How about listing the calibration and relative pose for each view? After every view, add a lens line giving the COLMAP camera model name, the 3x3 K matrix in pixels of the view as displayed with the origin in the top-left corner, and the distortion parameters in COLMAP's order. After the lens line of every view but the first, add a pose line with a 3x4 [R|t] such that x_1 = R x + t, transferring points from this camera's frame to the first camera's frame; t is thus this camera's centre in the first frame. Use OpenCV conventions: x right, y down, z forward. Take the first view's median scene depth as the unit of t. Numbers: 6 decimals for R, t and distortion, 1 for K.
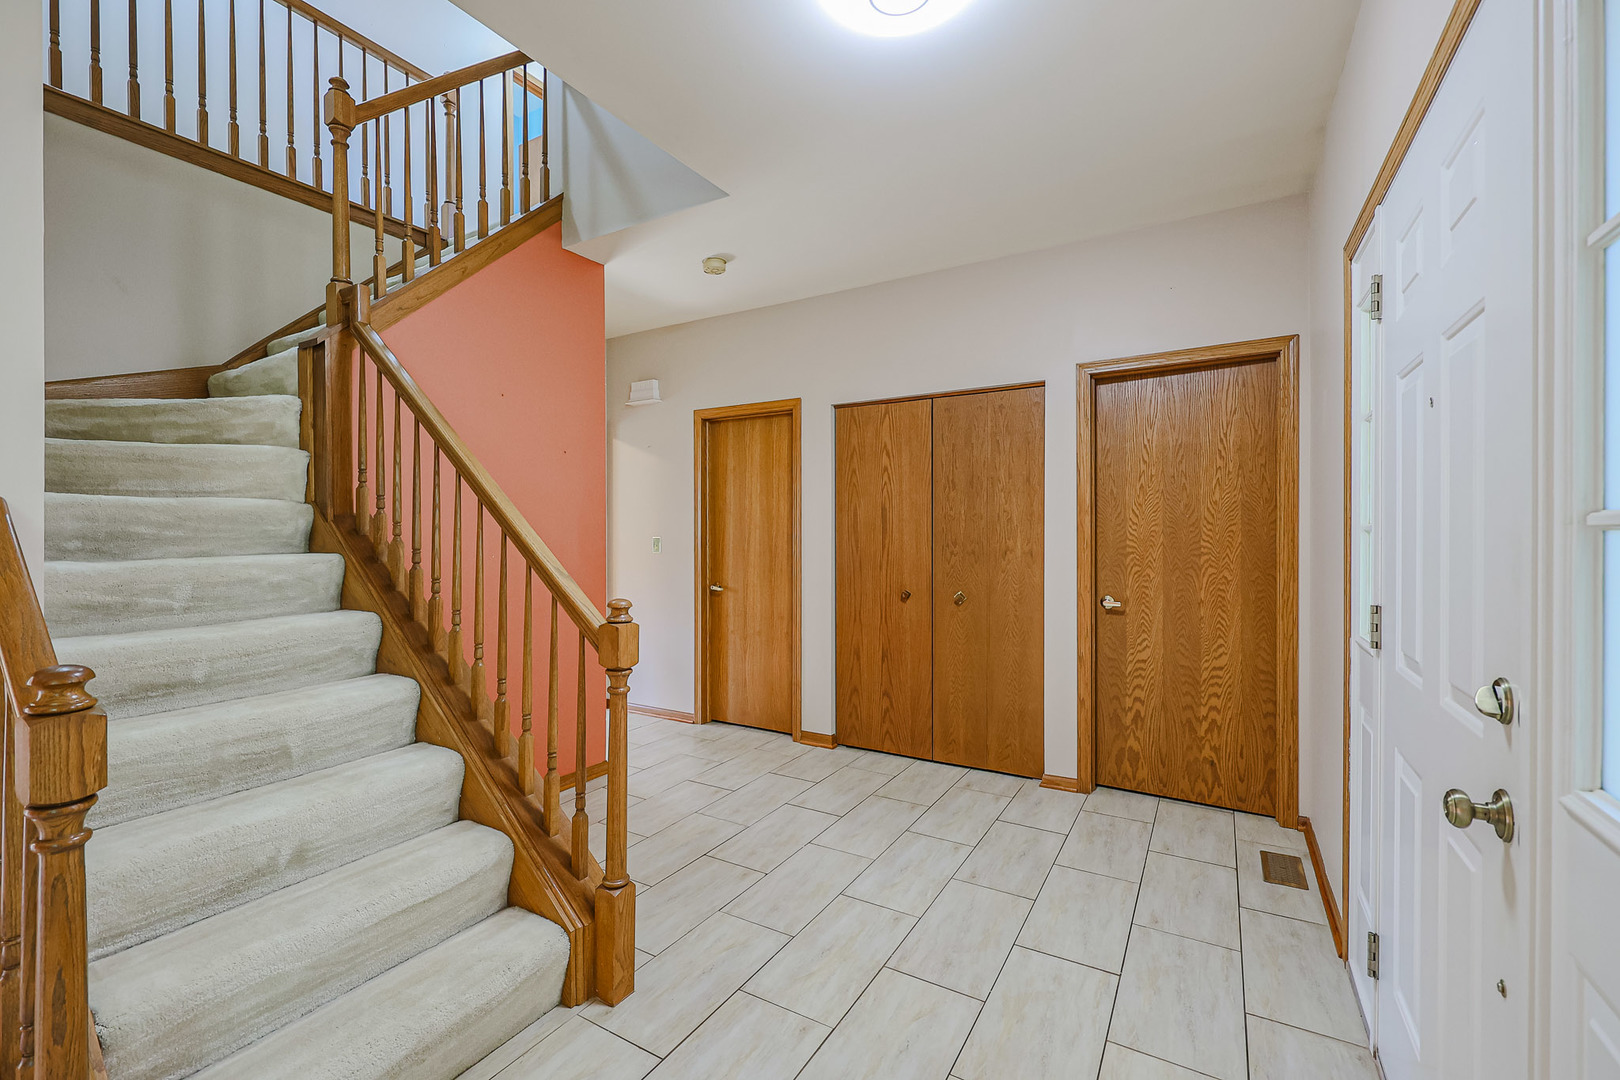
lens RADIAL K [[691.1, 0, 807.2], [0, 691.1, 538.2], [0, 0, 1]] dist [0.000388, -0.000448]
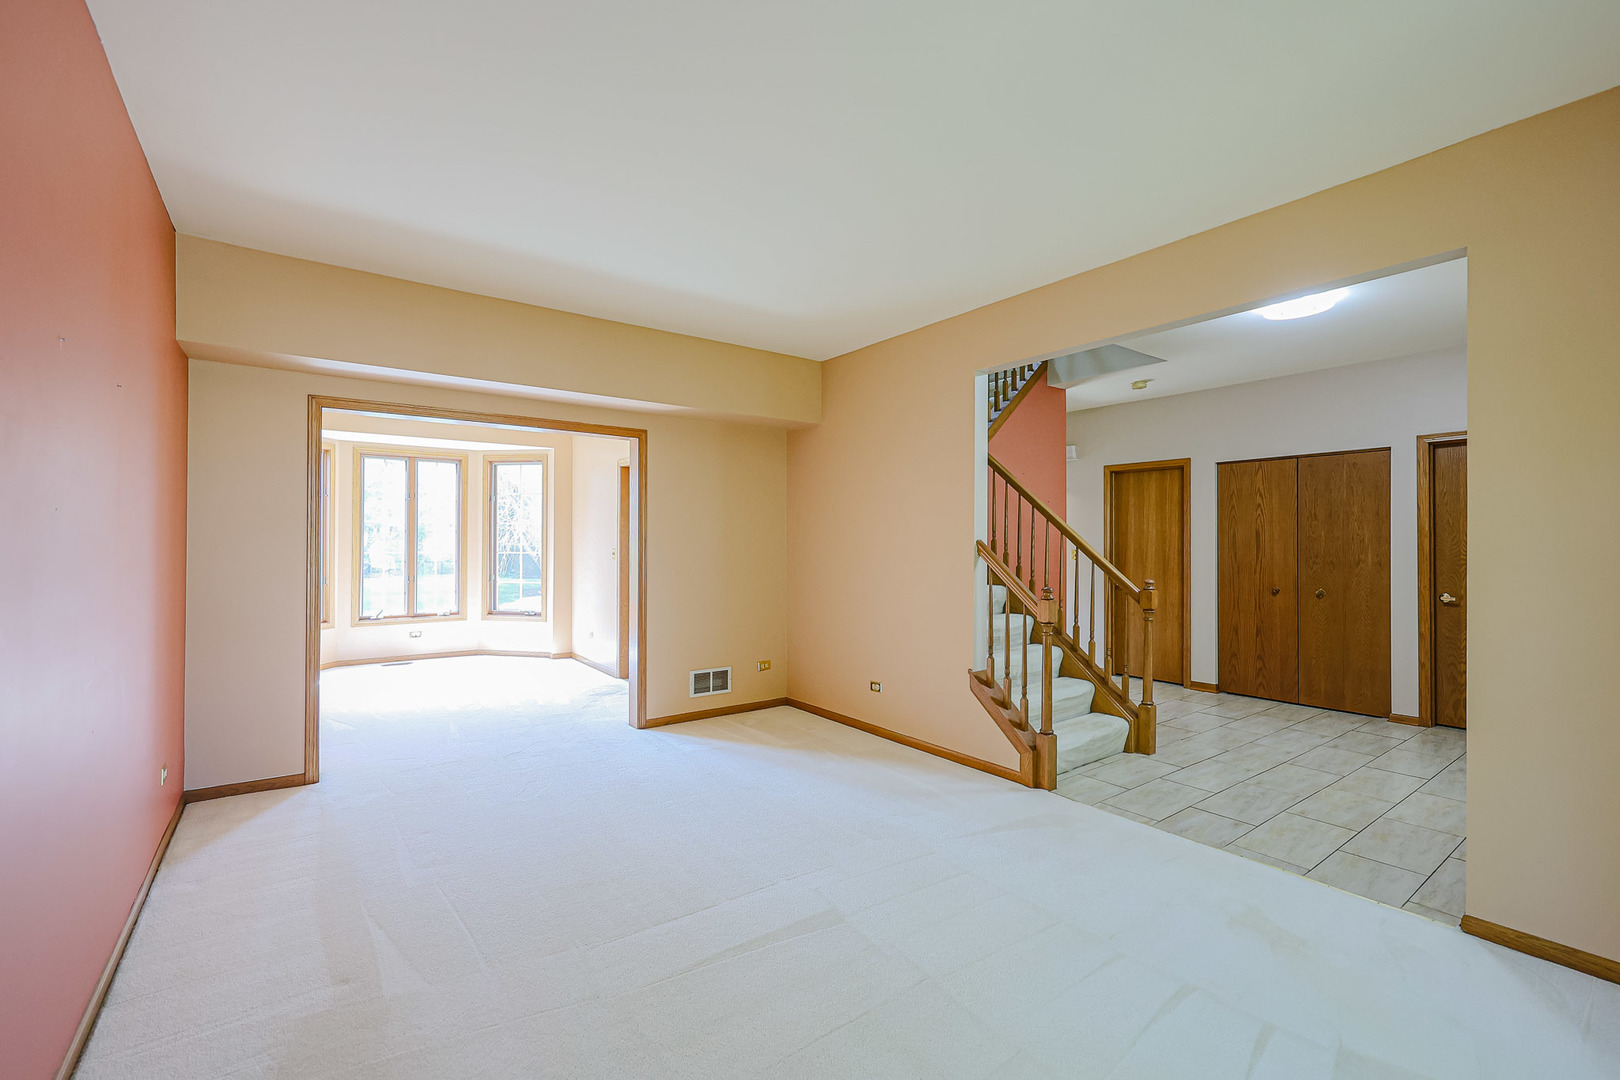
lens RADIAL K [[691.1, 0, 807.2], [0, 691.1, 538.2], [0, 0, 1]] dist [0.000388, -0.000448]
pose [[0.921276, -0.000184, -0.388909, -0.210730], [-0.004225, 0.999936, -0.010482, -0.010713], [0.388886, 0.011300, 0.921216, -0.770116]]
